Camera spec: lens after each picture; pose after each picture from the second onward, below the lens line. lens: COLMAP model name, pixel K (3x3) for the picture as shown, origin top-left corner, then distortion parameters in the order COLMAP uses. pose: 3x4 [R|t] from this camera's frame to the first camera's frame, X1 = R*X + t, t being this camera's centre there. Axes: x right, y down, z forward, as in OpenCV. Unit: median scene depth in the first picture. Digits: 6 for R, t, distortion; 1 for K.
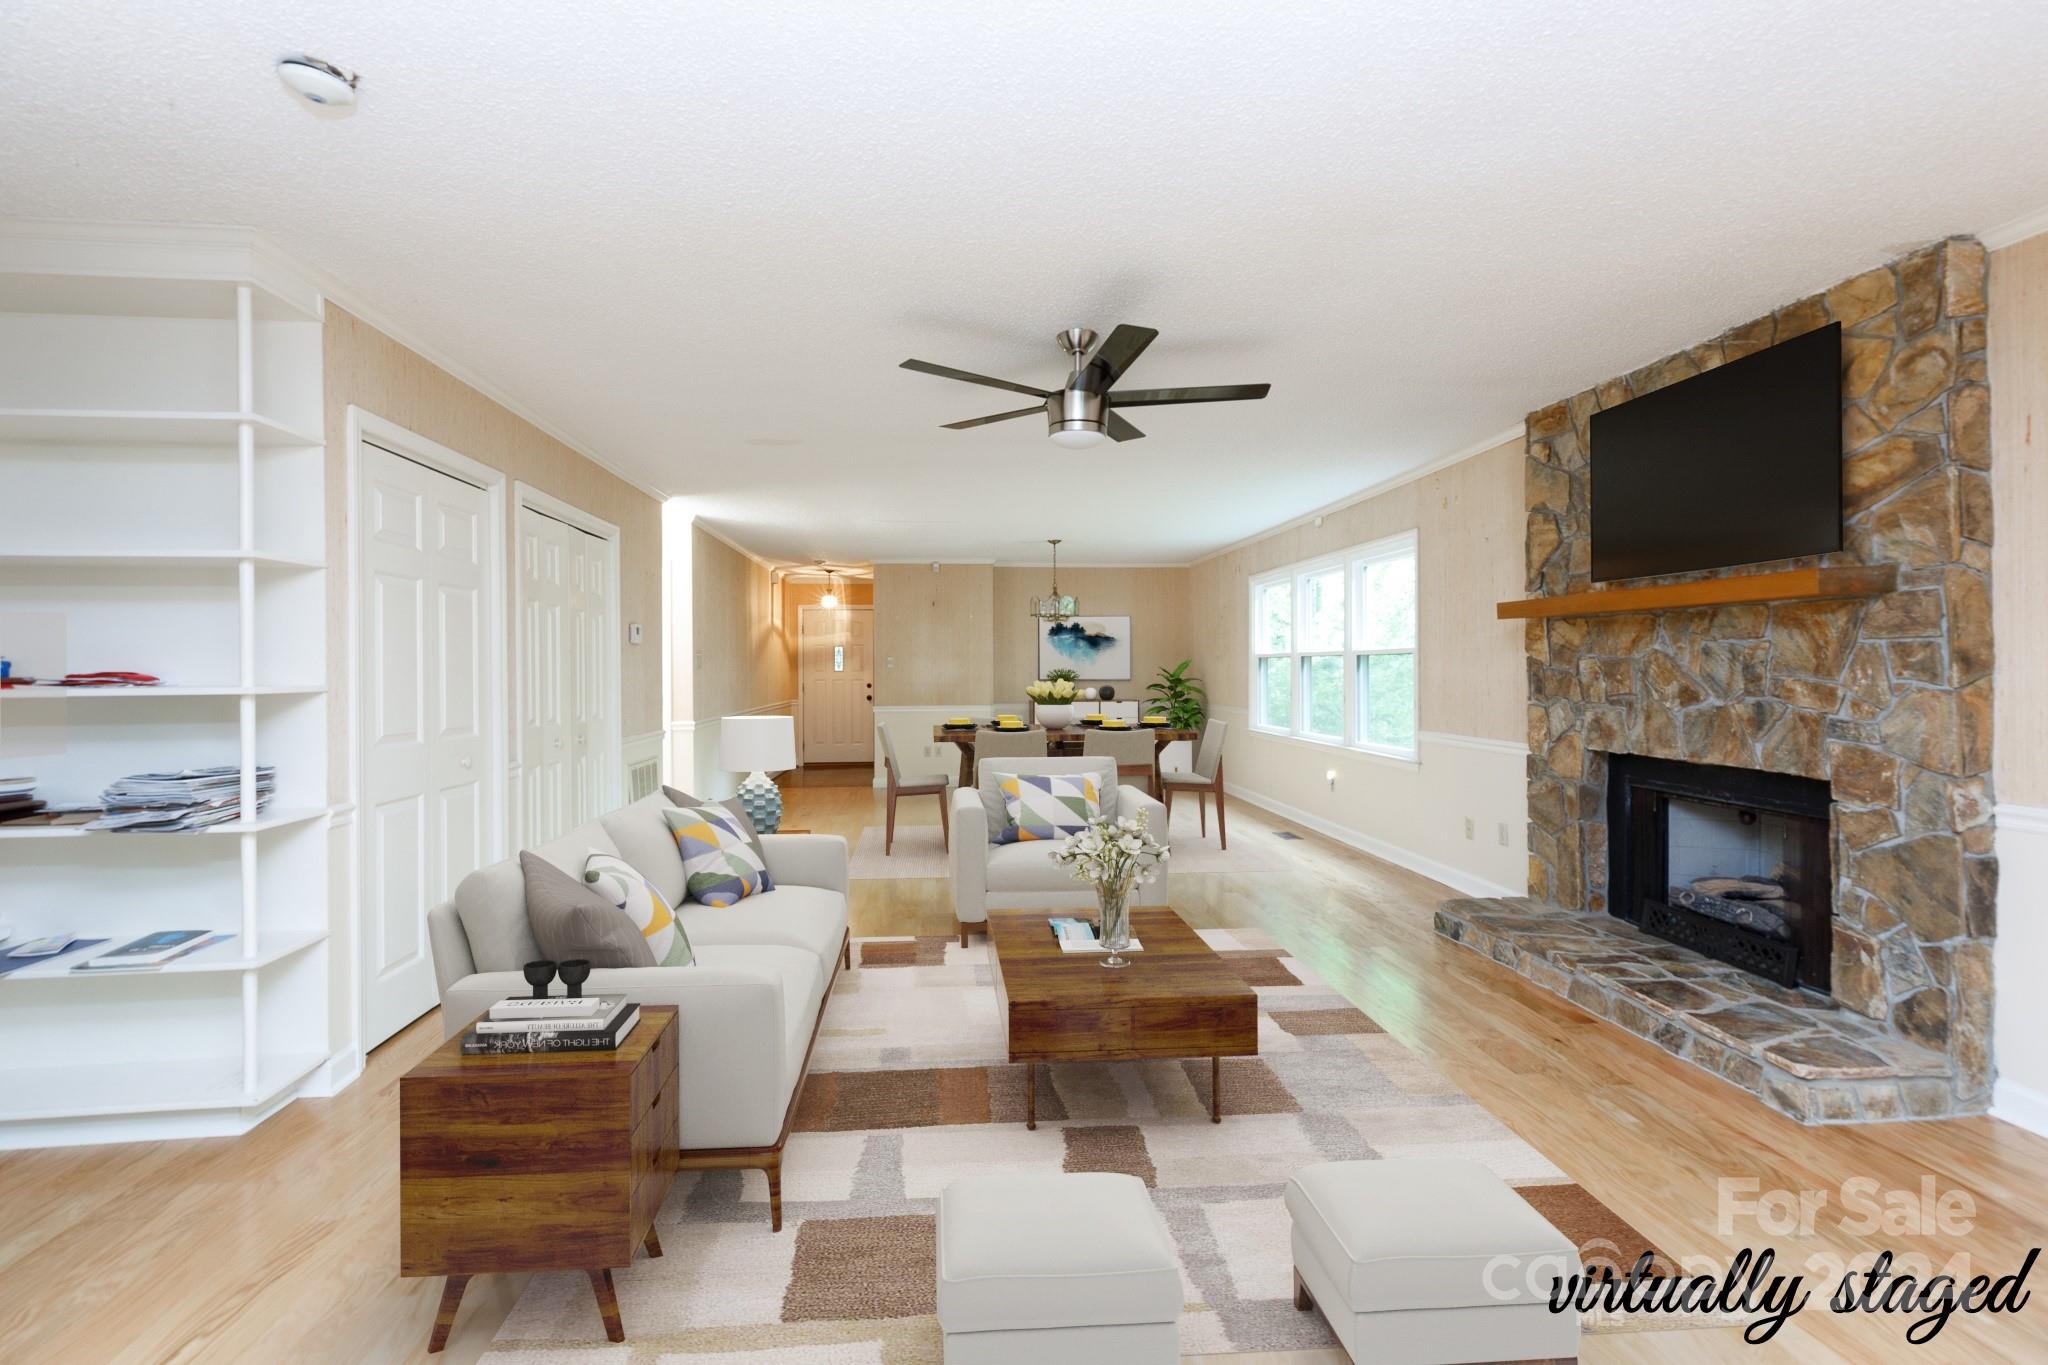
lens RADIAL K [[961.8, 0, 1024.0], [0, 961.8, 682.5], [0, 0, 1]] dist [0.000508, -0.000043]
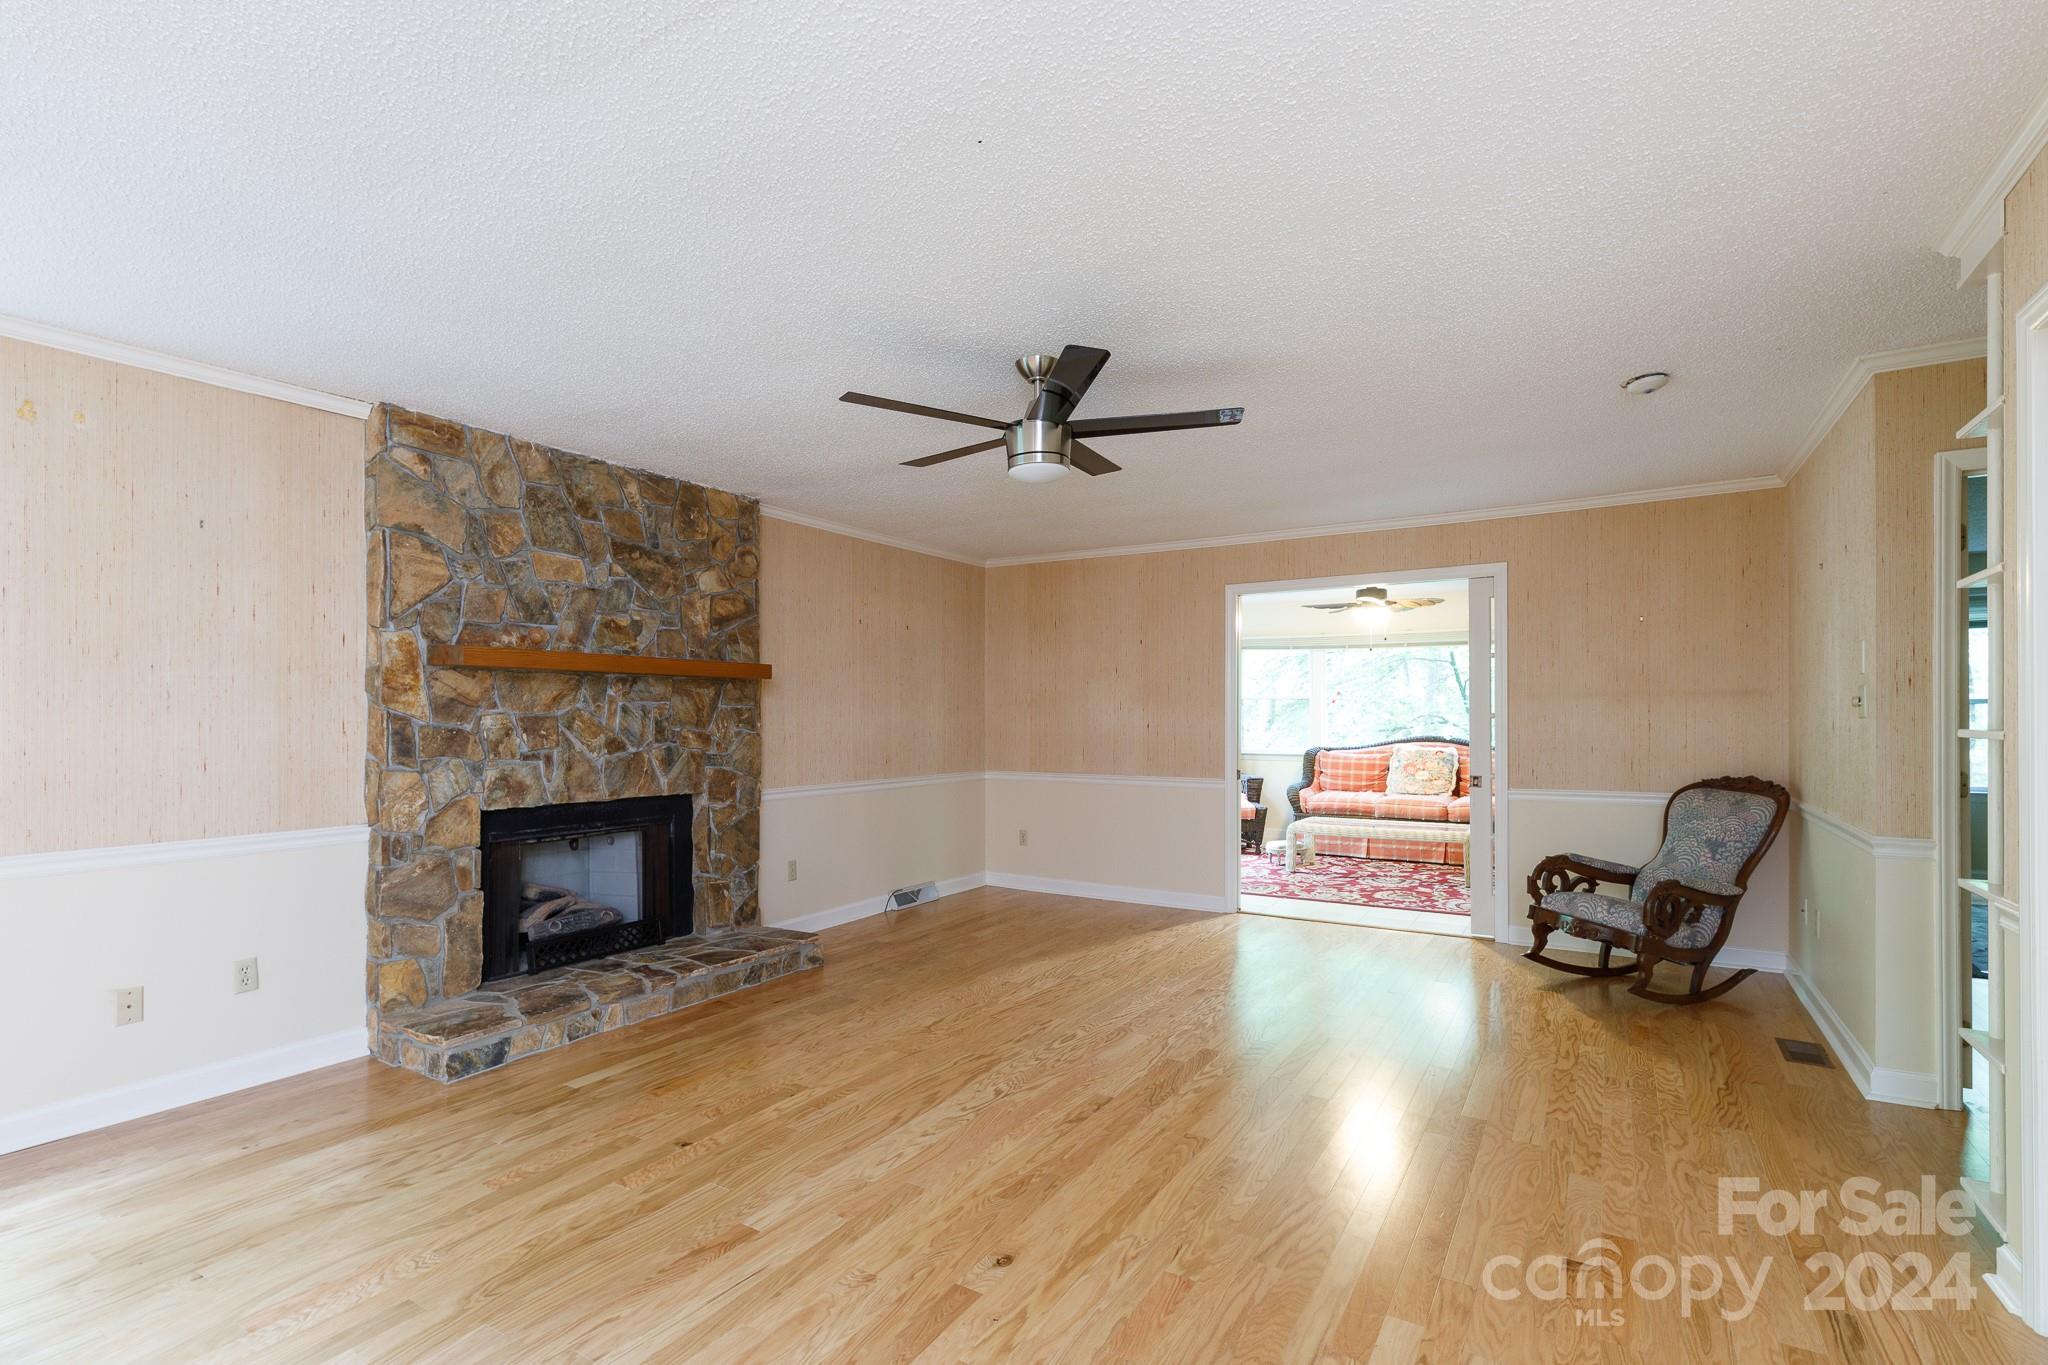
lens RADIAL K [[940.3, 0, 1031.1], [0, 940.3, 725.3], [0, 0, 1]] dist [0.002138, 0.000310]
pose [[-0.802929, 0.006321, 0.596041, -0.463938], [0.020042, 0.999665, 0.016397, -0.021814], [-0.595738, 0.025112, -0.802786, 1.688891]]
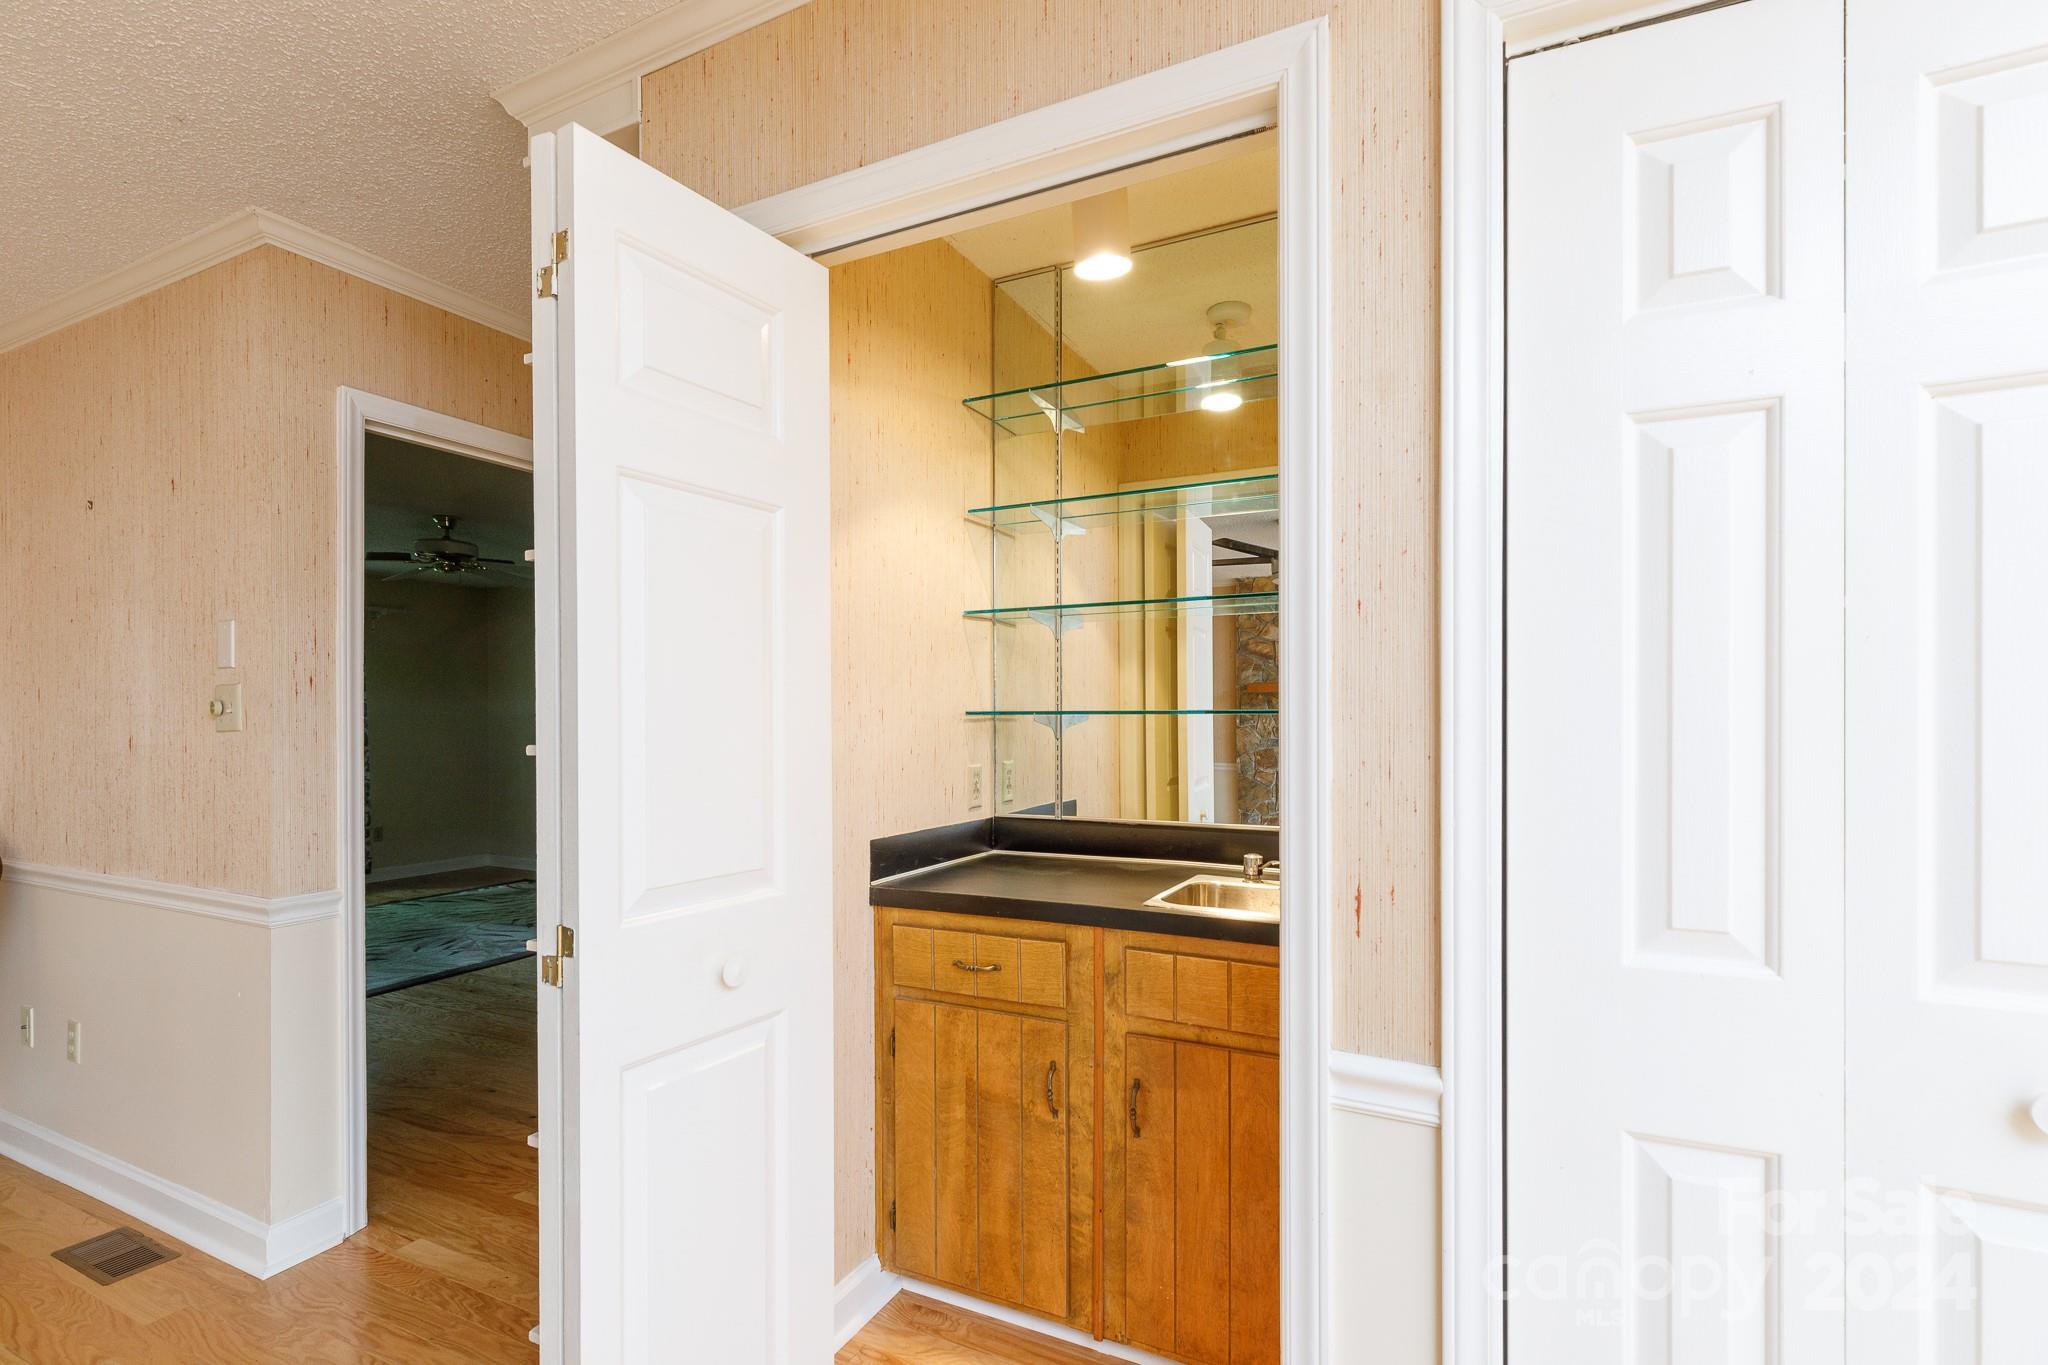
lens RADIAL K [[940.3, 0, 1031.1], [0, 940.3, 725.3], [0, 0, 1]] dist [0.002138, 0.000310]
pose [[-0.517471, 0.009890, -0.855644, -0.334585], [-0.006647, 0.999857, 0.015576, -0.016681], [0.855675, 0.013748, -0.517331, 1.351871]]
